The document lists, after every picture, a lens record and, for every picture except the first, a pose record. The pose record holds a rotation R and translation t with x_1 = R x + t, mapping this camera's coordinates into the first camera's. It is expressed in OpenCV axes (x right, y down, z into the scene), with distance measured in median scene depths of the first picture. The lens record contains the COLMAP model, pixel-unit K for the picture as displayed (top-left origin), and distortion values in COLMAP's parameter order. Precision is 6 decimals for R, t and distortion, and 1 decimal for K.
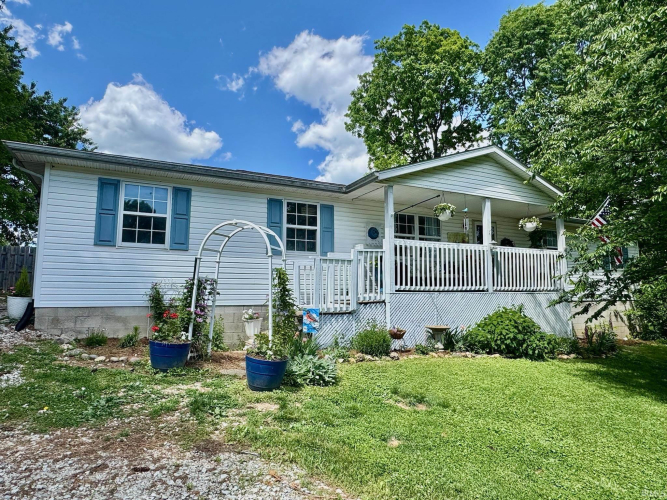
lens RADIAL K [[403.7, 0, 333.7], [0, 403.7, 249.0], [0, 0, 1]] dist [0.002704, 0.005141]
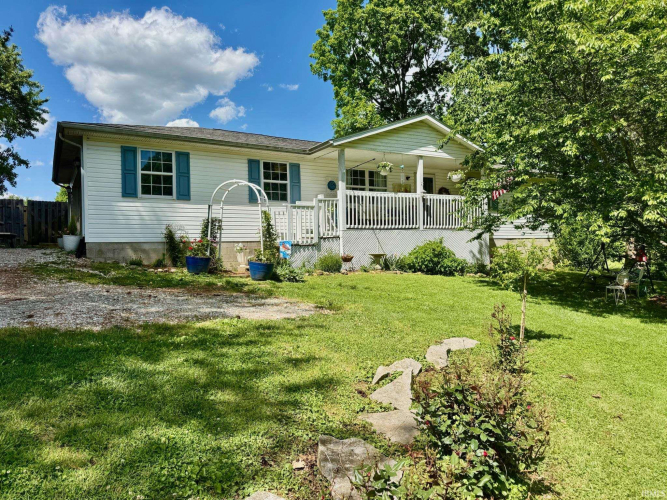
lens RADIAL K [[465.4, 0, 342.8], [0, 465.4, 252.4], [0, 0, 1]] dist [0.077419, -0.018217]
pose [[0.996336, -0.023524, 0.082223, 0.008392], [0.014024, 0.993351, 0.114266, 0.003267], [-0.084364, -0.112694, 0.990042, -0.561059]]
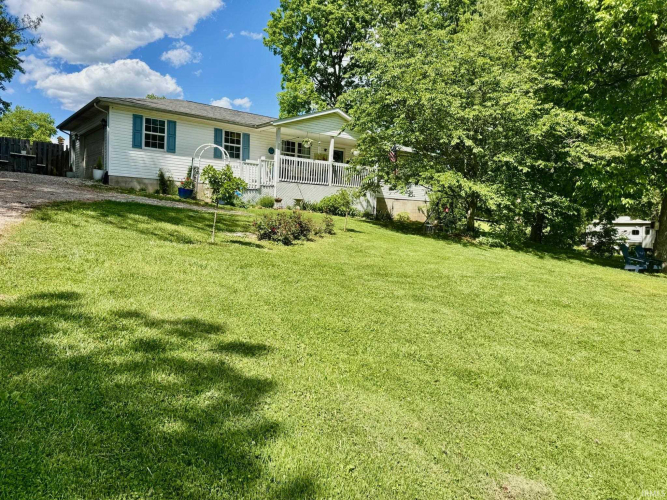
lens RADIAL K [[465.4, 0, 340.3], [0, 465.4, 246.4], [0, 0, 1]] dist [0.077419, -0.018217]
pose [[0.979435, 0.031429, 0.199296, -0.007440], [-0.067499, 0.981916, 0.176875, -0.011286], [-0.190132, -0.186690, 0.963845, -1.429942]]
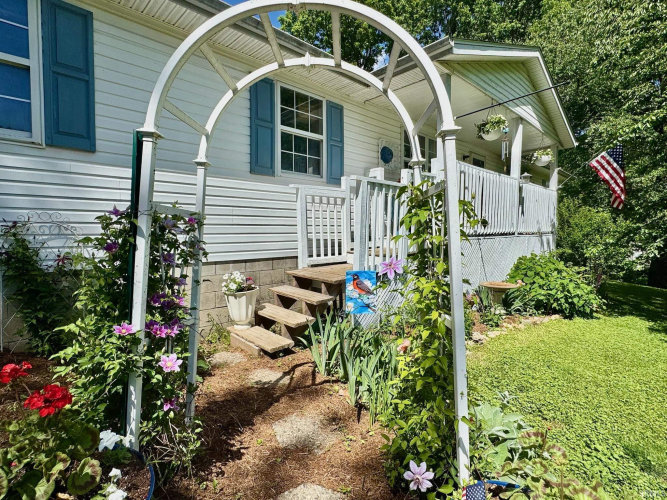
lens RADIAL K [[332.2, 0, 331.1], [0, 332.2, 246.5], [0, 0, 1]] dist [0.001621, -0.000572]
pose [[0.962631, -0.011146, 0.270587, -0.191440], [-0.032531, 0.987159, 0.156396, 0.039328], [-0.268855, -0.159354, 0.949907, 0.513031]]
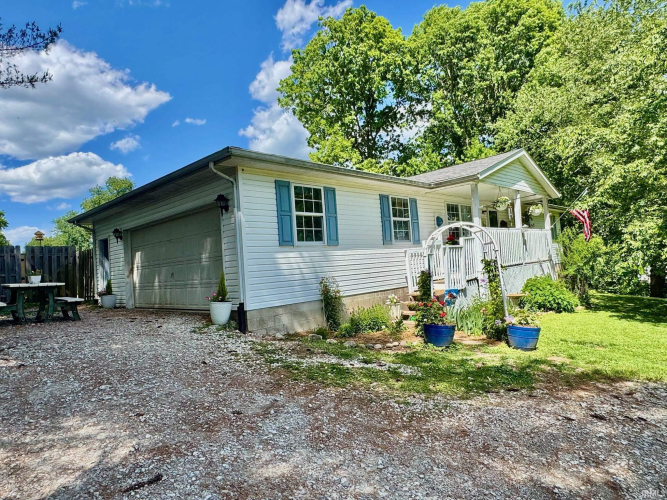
lens RADIAL K [[407.5, 0, 340.5], [0, 407.5, 254.1], [0, 0, 1]] dist [0.029387, 0.003975]
pose [[0.941133, -0.057227, 0.333157, -0.681726], [0.033027, 0.996417, 0.077861, -0.056246], [-0.336419, -0.062275, 0.939651, -0.032566]]
